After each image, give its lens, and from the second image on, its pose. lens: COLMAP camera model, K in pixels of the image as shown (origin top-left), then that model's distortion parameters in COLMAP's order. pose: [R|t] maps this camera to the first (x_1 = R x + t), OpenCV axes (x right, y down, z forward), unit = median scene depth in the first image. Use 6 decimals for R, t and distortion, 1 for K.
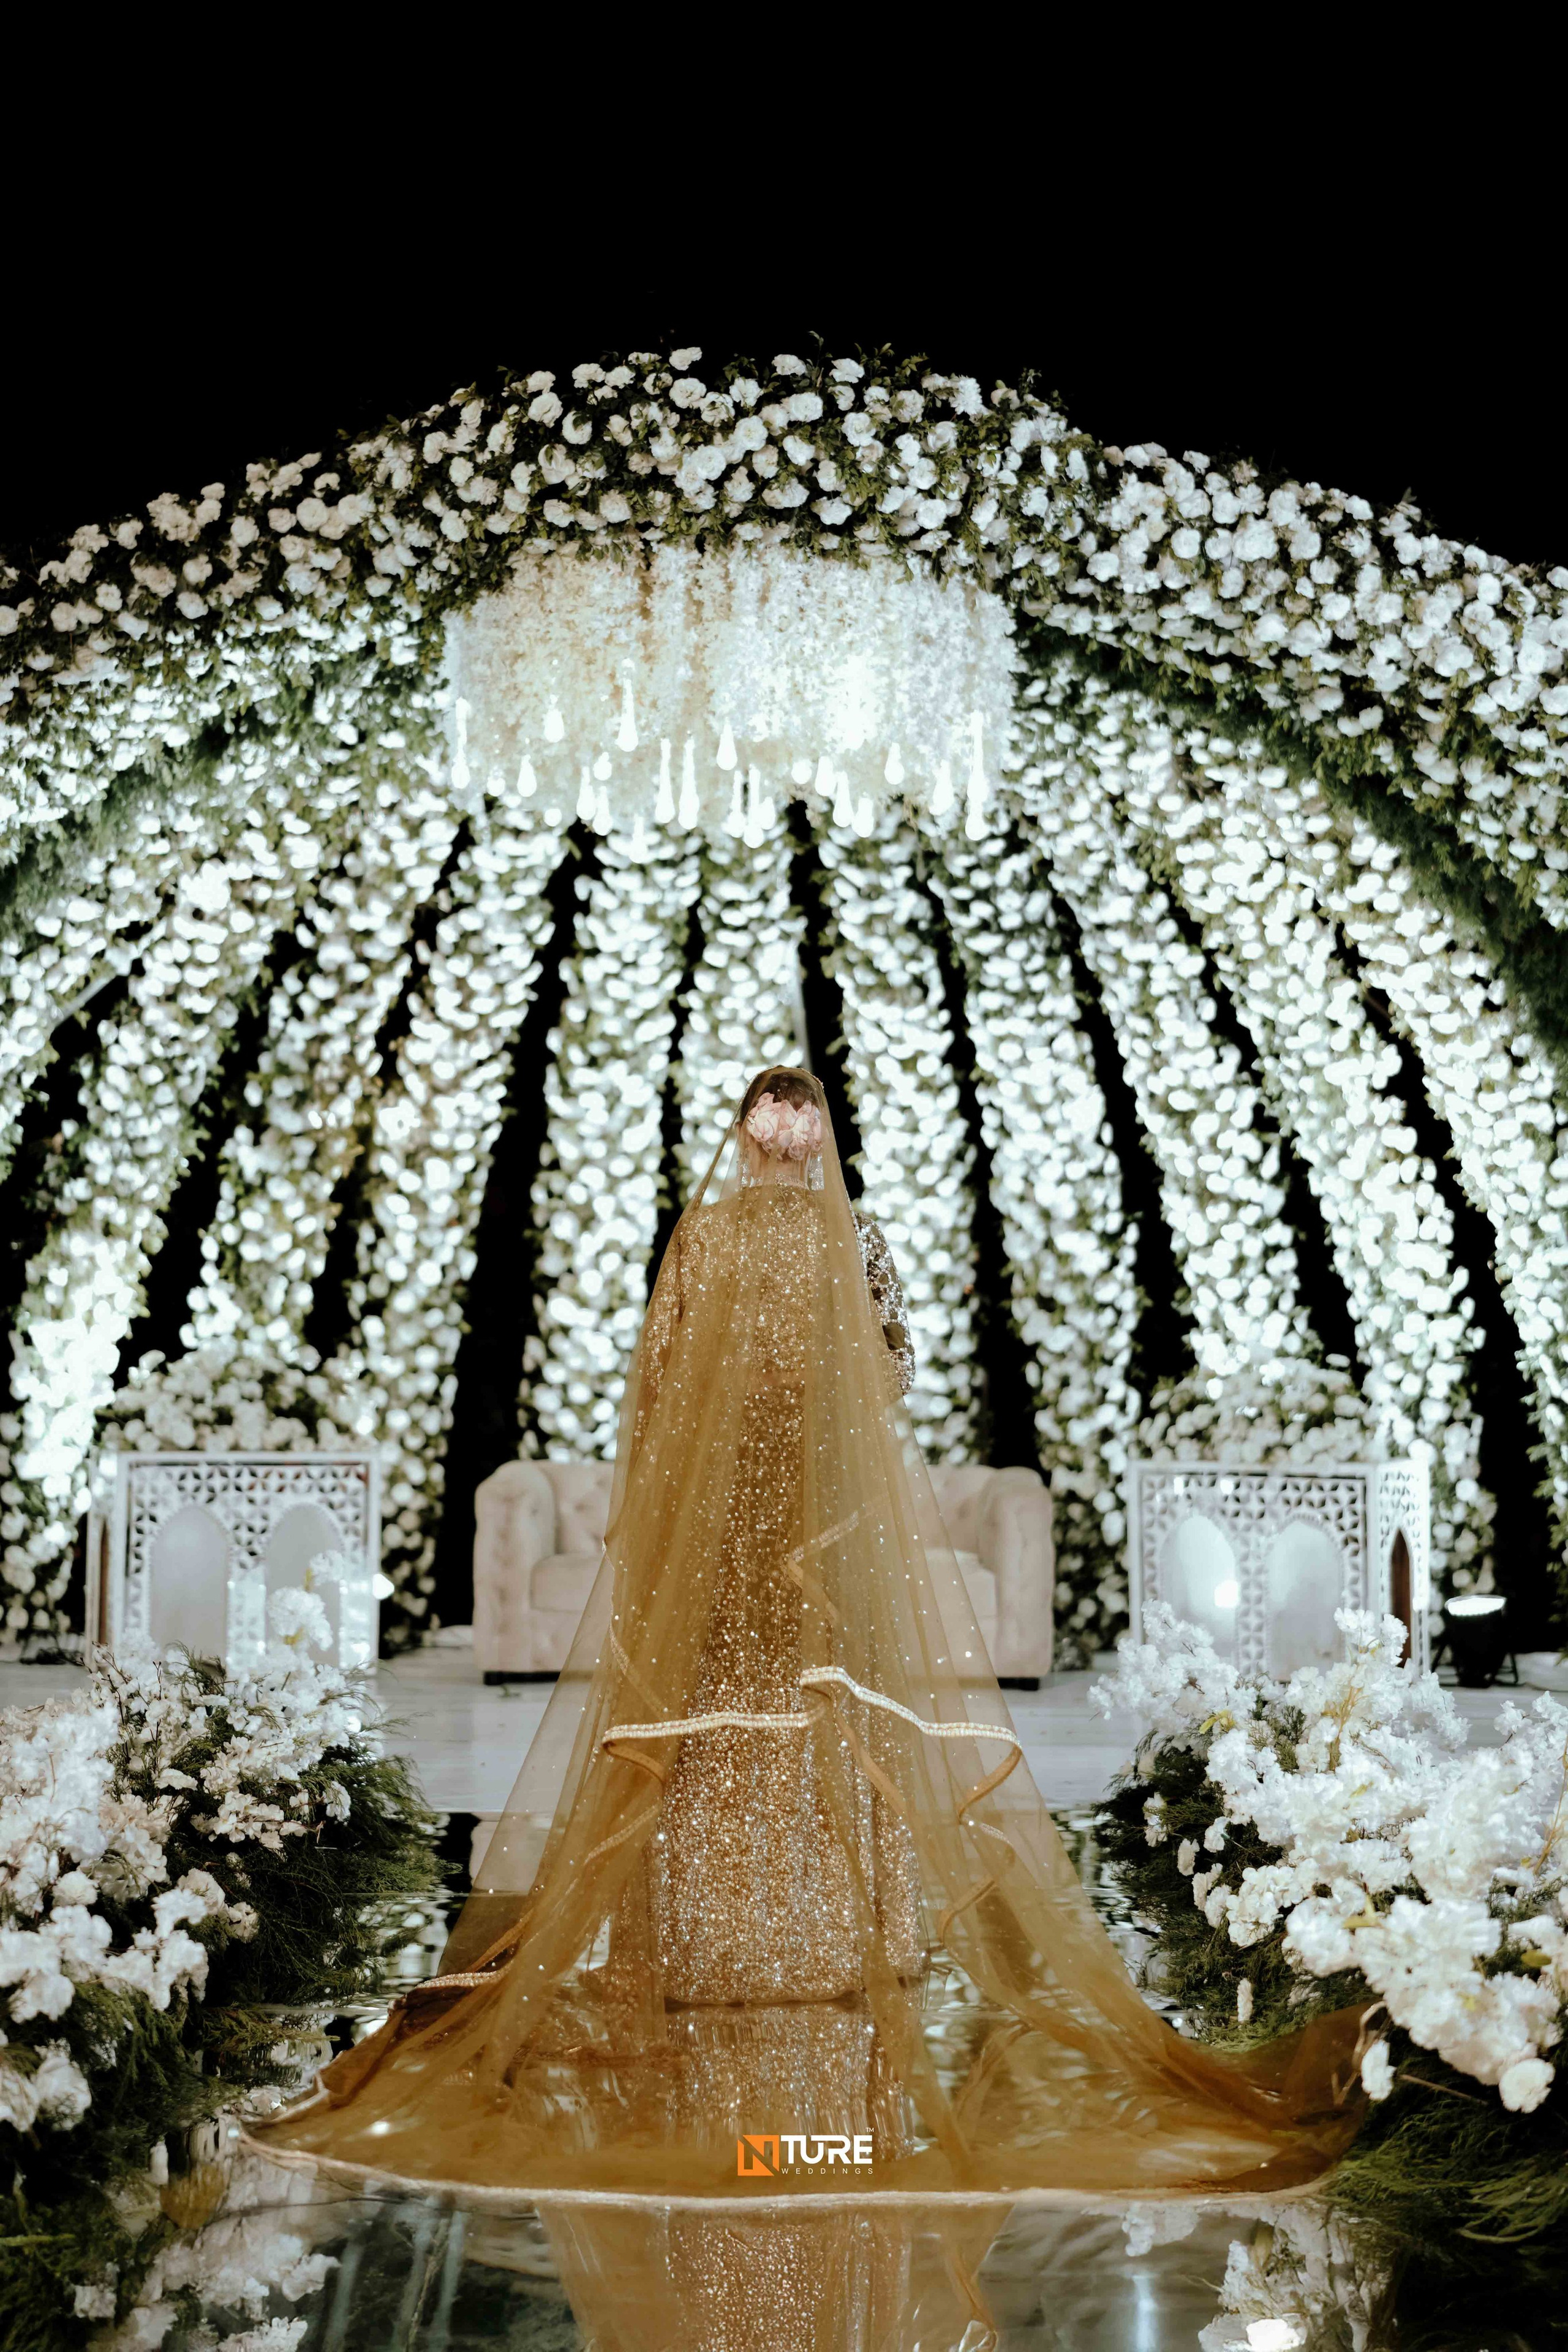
lens RADIAL K [[3247.8, 0, 784.7], [0, 3247.8, 1179.1], [0, 0, 1]] dist [0.023373, 0.000000]
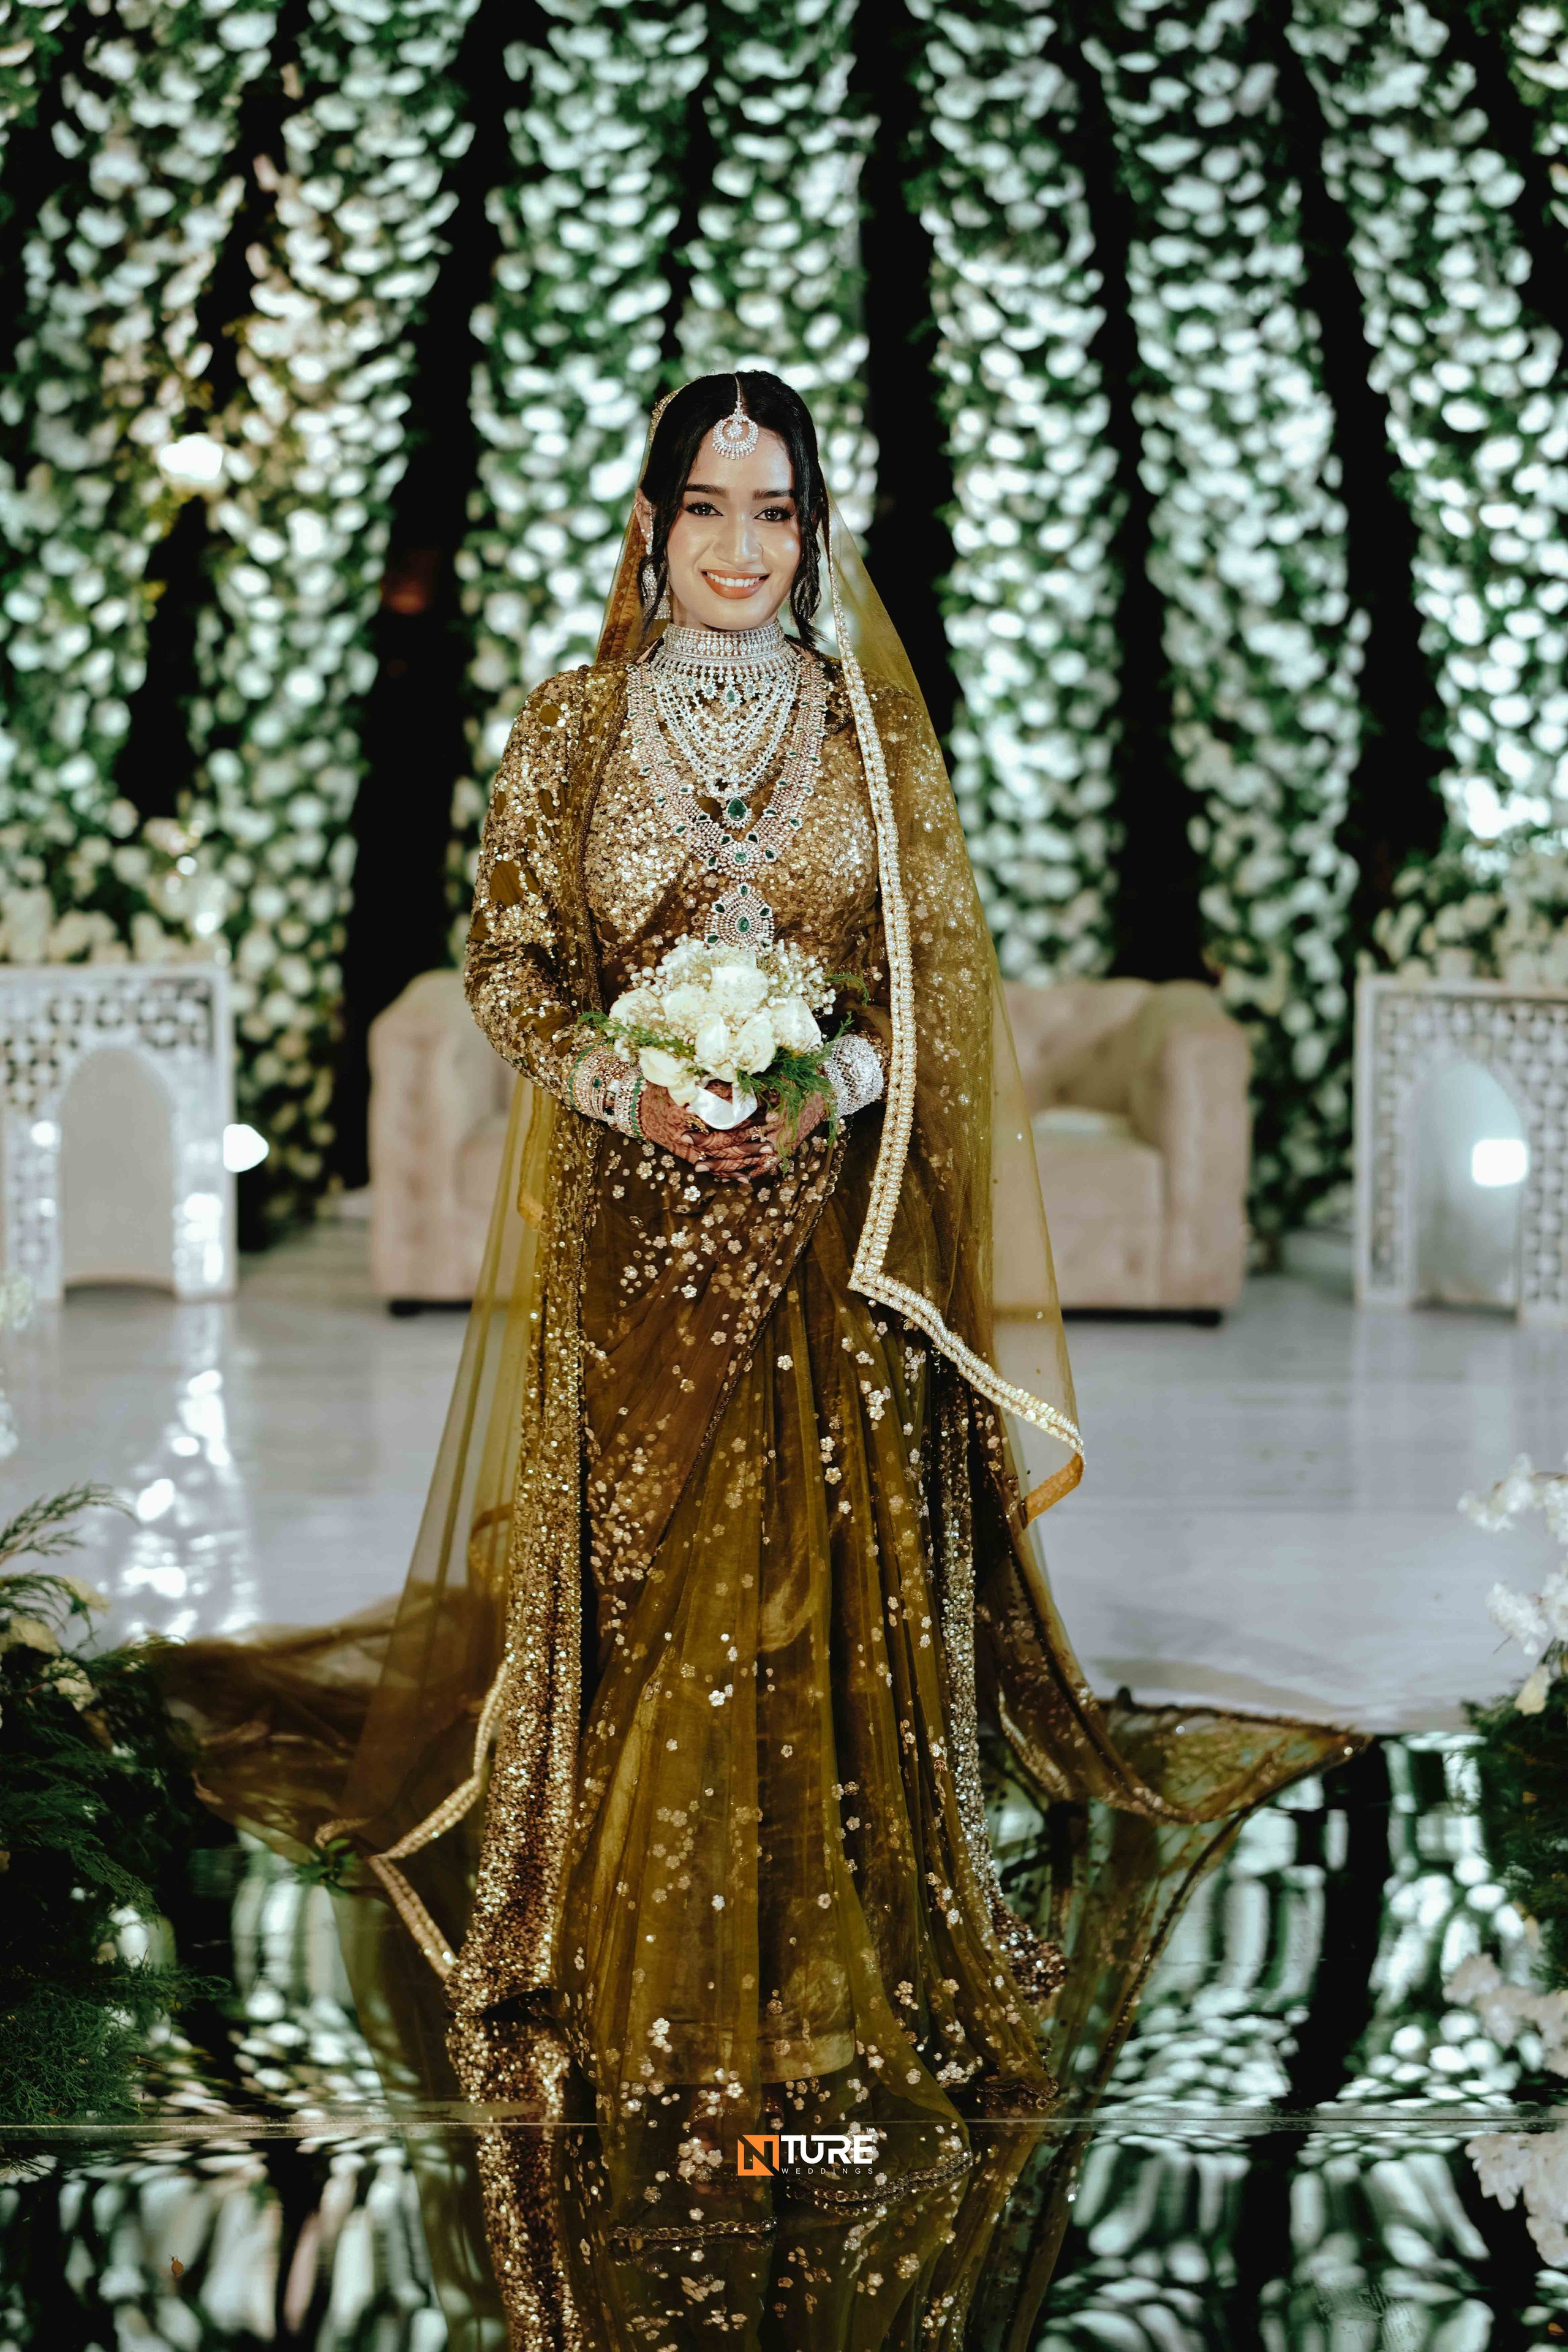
lens RADIAL K [[3247.8, 0, 763.8], [0, 3247.8, 1180.2], [0, 0, 1]] dist [0.023373, 0.000000]
pose [[0.999954, 0.001301, -0.009460, -0.008935], [0.000551, 0.981156, 0.193218, -0.000558], [0.009533, -0.193215, 0.981110, 0.340200]]
